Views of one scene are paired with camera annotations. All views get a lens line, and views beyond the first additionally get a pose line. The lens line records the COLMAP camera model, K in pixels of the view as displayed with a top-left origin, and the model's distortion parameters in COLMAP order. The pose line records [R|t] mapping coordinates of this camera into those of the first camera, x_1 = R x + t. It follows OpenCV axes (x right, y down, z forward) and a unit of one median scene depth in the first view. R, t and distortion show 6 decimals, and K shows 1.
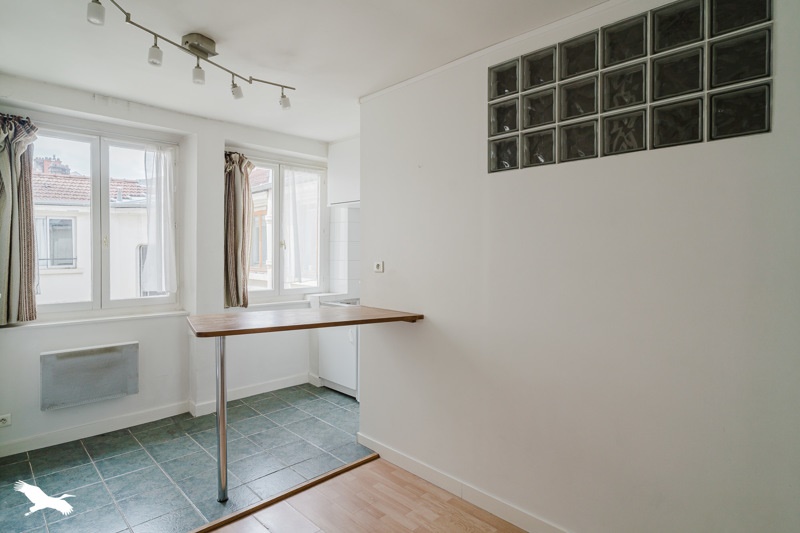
lens RADIAL K [[427.1, 0, 380.6], [0, 427.1, 253.3], [0, 0, 1]] dist [-0.000443, -0.000230]
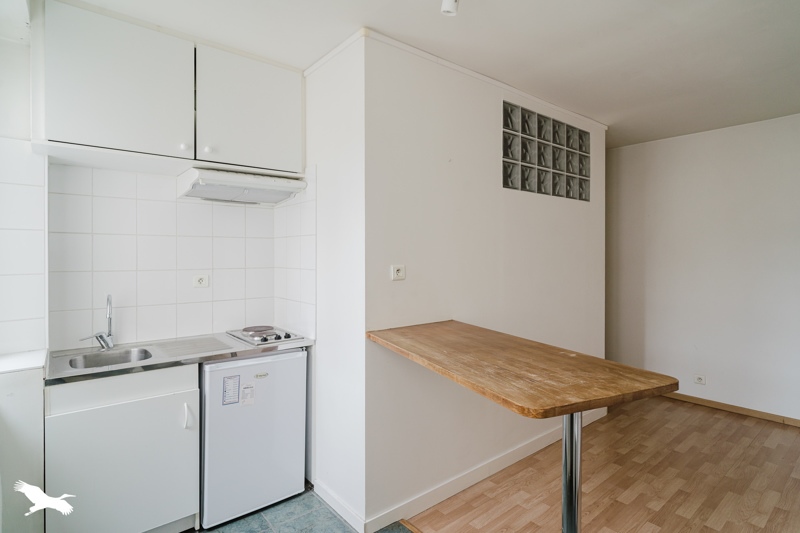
lens RADIAL K [[427.1, 0, 380.6], [0, 427.1, 253.3], [0, 0, 1]] dist [-0.000443, -0.000230]
pose [[0.088745, -0.002051, 0.996052, -0.969584], [0.011501, 0.999933, 0.001034, -0.005546], [-0.995988, 0.011364, 0.088763, 1.224410]]
